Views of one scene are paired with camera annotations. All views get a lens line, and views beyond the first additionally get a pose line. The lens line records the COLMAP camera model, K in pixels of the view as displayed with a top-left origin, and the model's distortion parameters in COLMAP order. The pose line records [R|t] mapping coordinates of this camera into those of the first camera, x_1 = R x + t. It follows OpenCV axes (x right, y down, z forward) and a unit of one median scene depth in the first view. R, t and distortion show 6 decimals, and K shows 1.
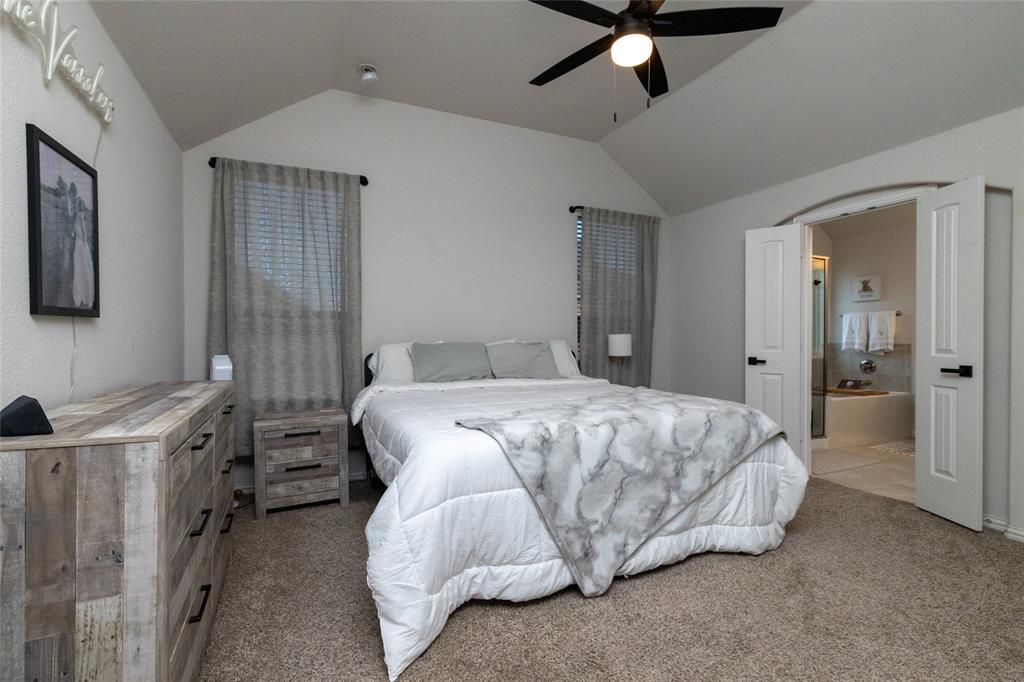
lens RADIAL K [[484.3, 0, 513.9], [0, 484.3, 340.6], [0, 0, 1]] dist [0.001417, 0.000026]
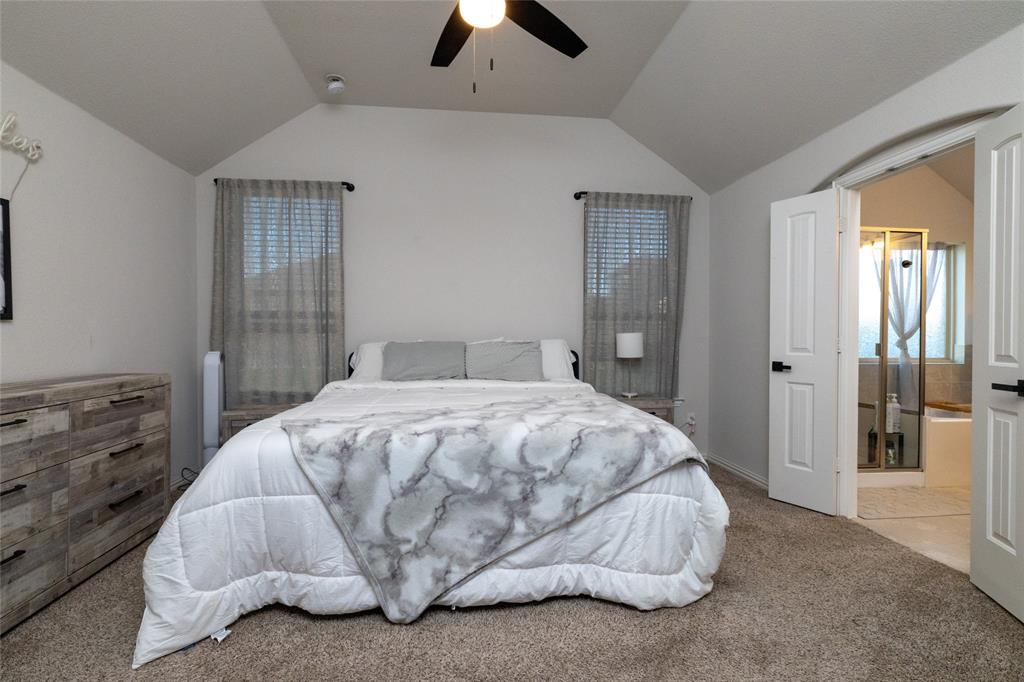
lens RADIAL K [[484.3, 0, 508.8], [0, 484.3, 341.5], [0, 0, 1]] dist [0.001417, 0.000026]
pose [[0.949106, 0.005111, -0.314915, 0.367029], [-0.003743, 0.999981, 0.004951, -0.001313], [0.314935, -0.003520, 0.949107, 0.120197]]
